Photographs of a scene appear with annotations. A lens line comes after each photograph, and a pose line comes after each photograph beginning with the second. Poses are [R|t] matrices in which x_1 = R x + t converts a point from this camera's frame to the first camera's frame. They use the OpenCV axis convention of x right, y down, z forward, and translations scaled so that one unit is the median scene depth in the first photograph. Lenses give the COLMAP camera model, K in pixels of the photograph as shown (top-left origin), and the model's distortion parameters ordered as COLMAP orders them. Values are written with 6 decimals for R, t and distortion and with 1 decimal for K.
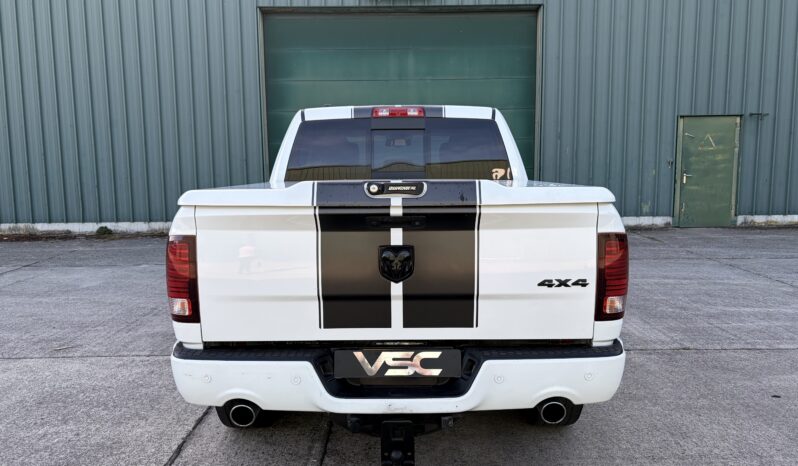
lens RADIAL K [[618.4, 0, 401.0], [0, 618.4, 235.8], [0, 0, 1]] dist [0.018313, -0.009464]
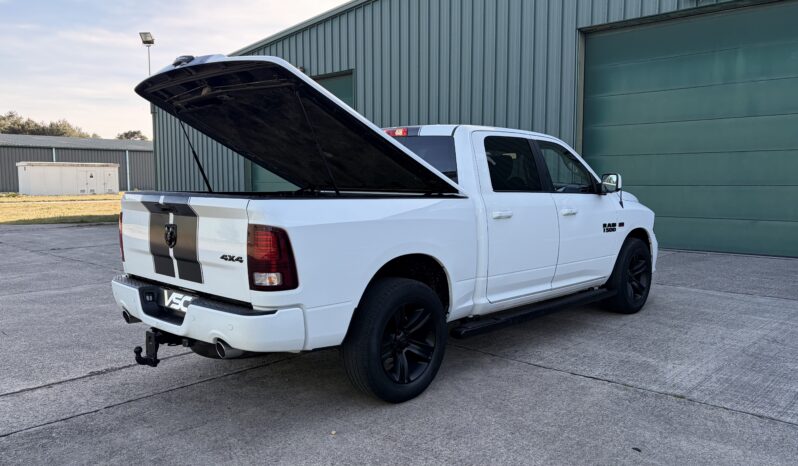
lens RADIAL K [[618.4, 0, 401.0], [0, 618.4, 235.8], [0, 0, 1]] dist [0.018313, -0.009464]
pose [[0.733460, 0.070900, -0.676025, 0.776165], [-0.087280, 0.996136, 0.009777, -0.011136], [0.674106, 0.051832, 0.736814, 0.118786]]
